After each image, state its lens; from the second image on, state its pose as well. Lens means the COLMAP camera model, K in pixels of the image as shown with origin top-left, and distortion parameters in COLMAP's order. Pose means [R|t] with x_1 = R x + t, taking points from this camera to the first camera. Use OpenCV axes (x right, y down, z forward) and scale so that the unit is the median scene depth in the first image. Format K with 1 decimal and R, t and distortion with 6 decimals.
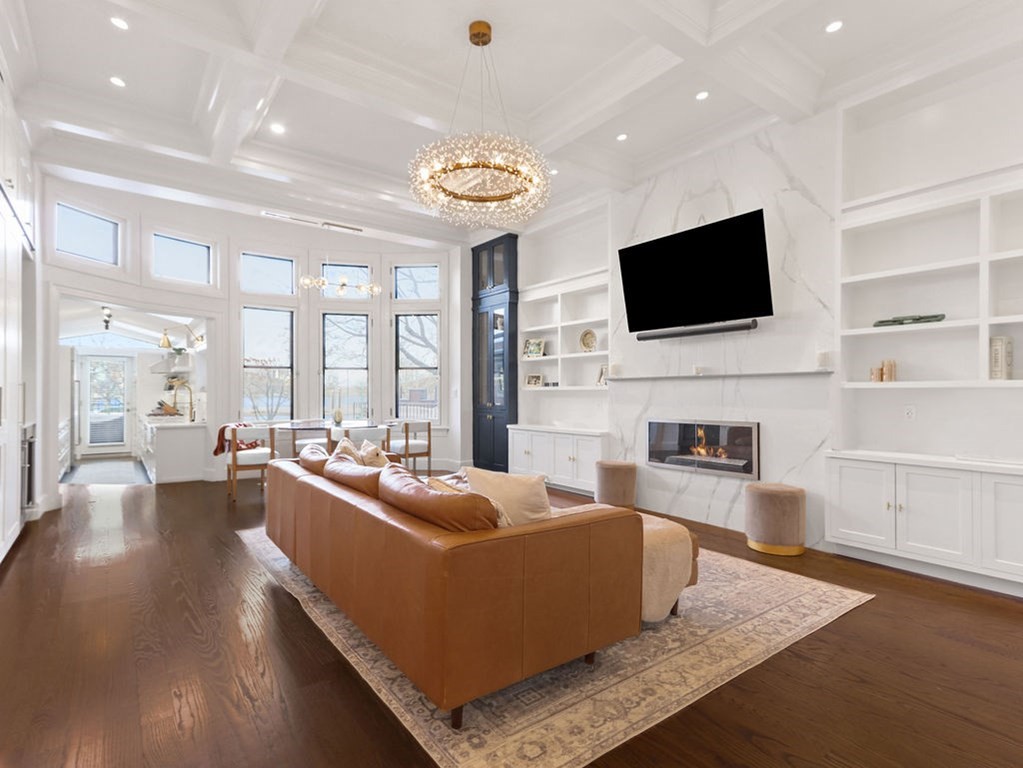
lens RADIAL K [[532.4, 0, 505.8], [0, 532.4, 389.7], [0, 0, 1]] dist [0.031073, -0.004885]
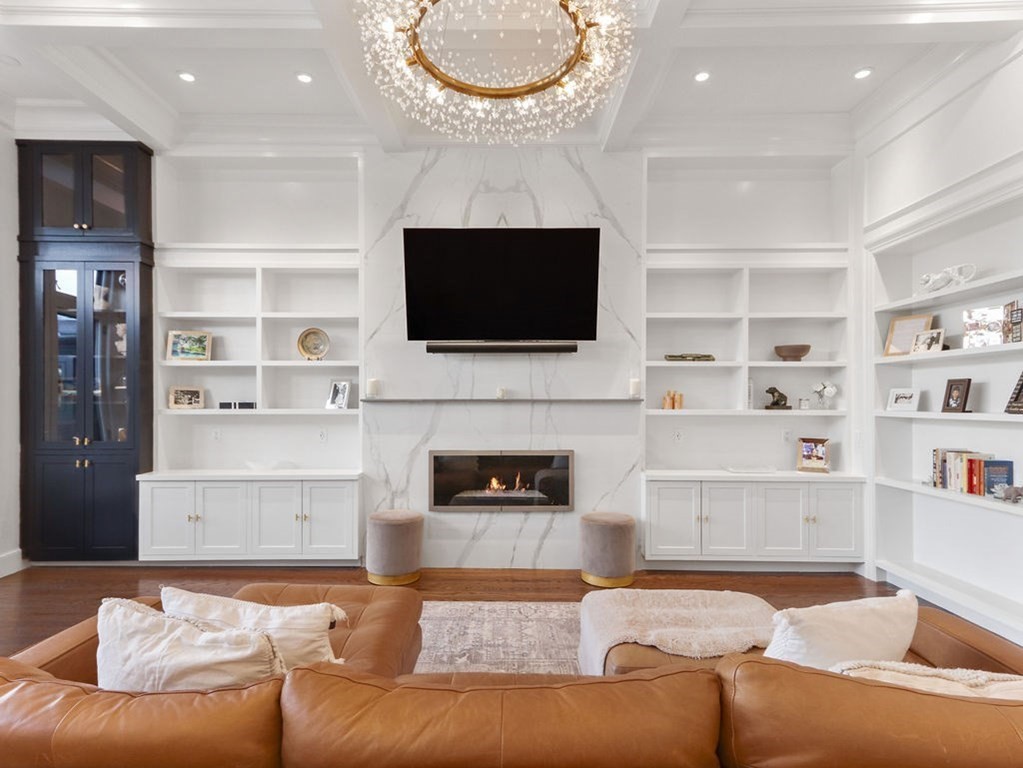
lens RADIAL K [[532.4, 0, 507.2], [0, 532.4, 398.1], [0, 0, 1]] dist [0.031073, -0.004885]
pose [[0.596133, 0.002438, 0.802882, -0.292542], [-0.005869, 0.999982, 0.001321, -0.026241], [-0.802865, -0.005500, 0.596136, 0.426966]]
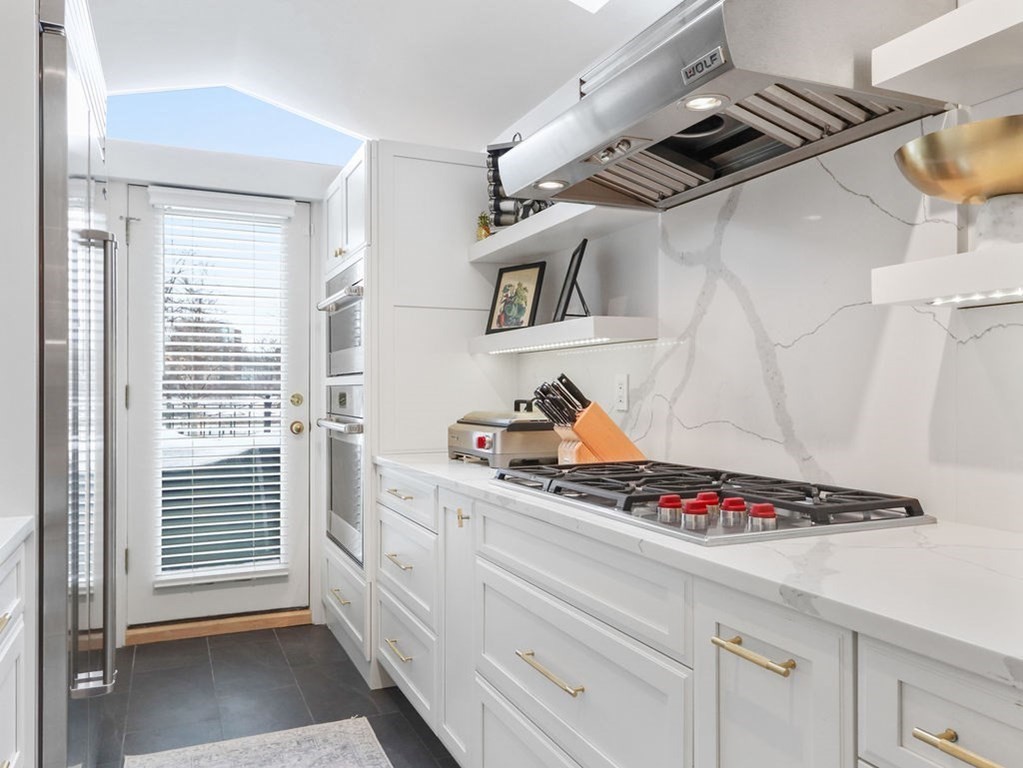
lens RADIAL K [[778.9, 0, 511.3], [0, 778.9, 386.6], [0, 0, 1]] dist [0.002513, -0.002839]
pose [[0.975148, 0.003449, -0.221528, -1.124615], [-0.003481, 0.999994, 0.000248, 0.040999], [0.221527, 0.000530, 0.975154, 1.452157]]
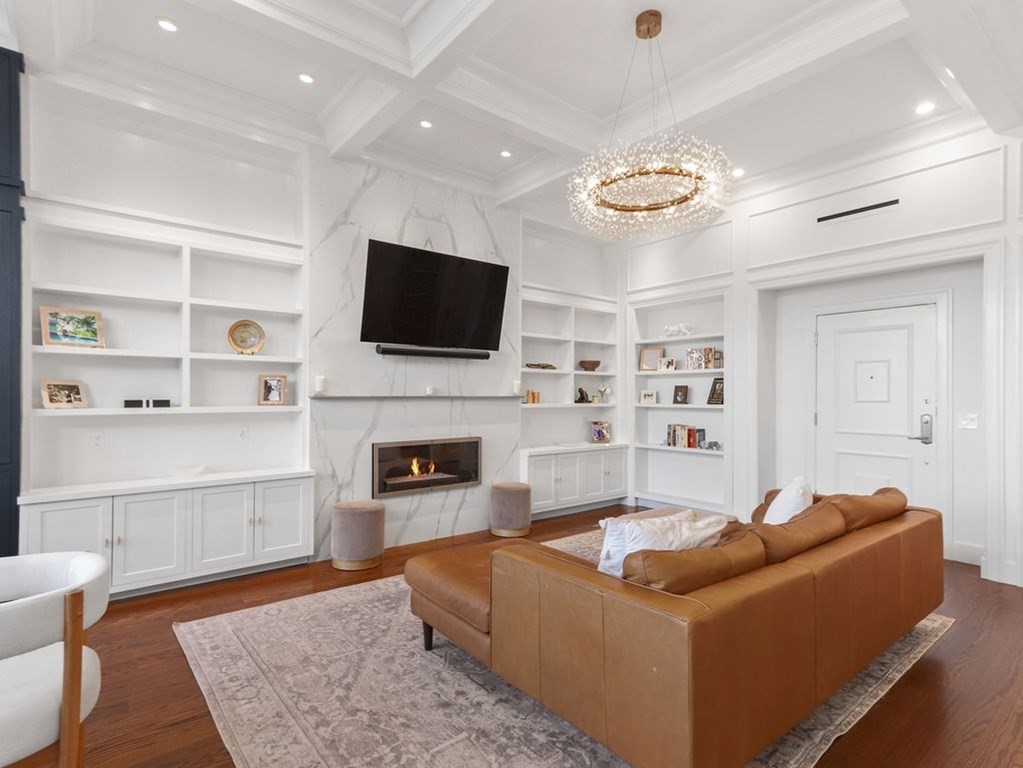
lens RADIAL K [[532.4, 0, 508.4], [0, 532.4, 392.5], [0, 0, 1]] dist [0.031073, -0.004885]
pose [[-0.051007, 0.005017, 0.998686, -0.589630], [-0.009484, 0.999940, -0.005507, -0.026358], [-0.998653, -0.009752, -0.050956, 0.806613]]
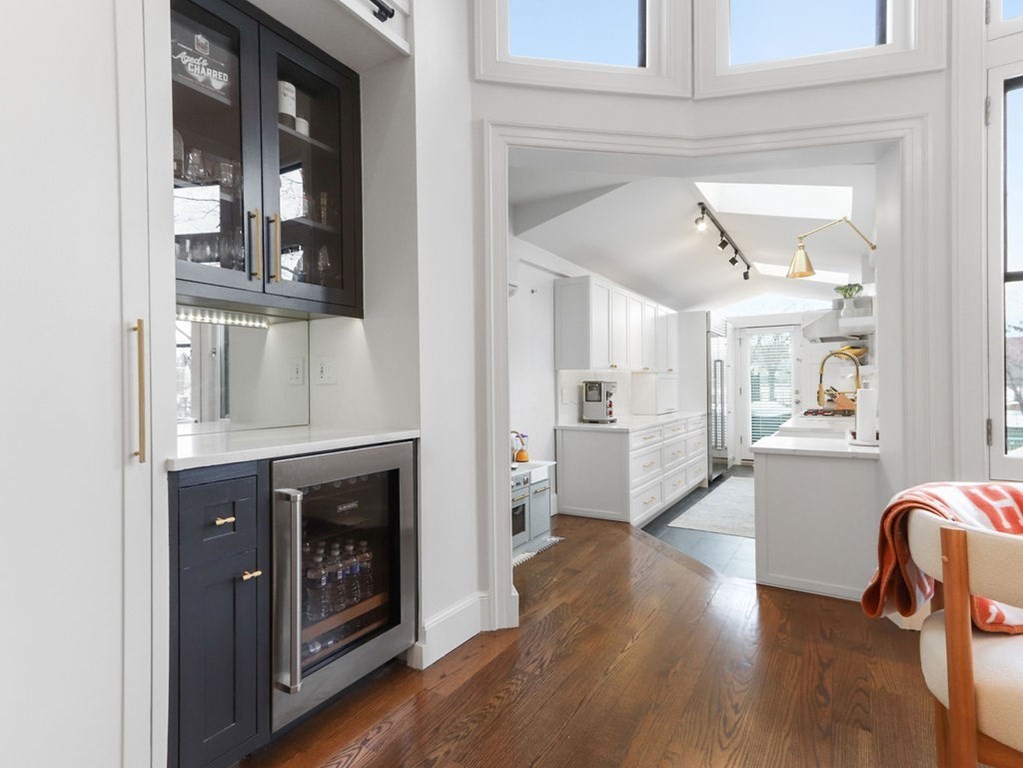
lens RADIAL K [[532.4, 0, 508.6], [0, 532.4, 385.7], [0, 0, 1]] dist [0.031073, -0.004885]
pose [[0.374722, -0.002392, -0.927134, -0.408697], [0.014848, 0.999884, 0.003422, 0.018928], [0.927018, -0.015048, 0.374714, 0.824146]]
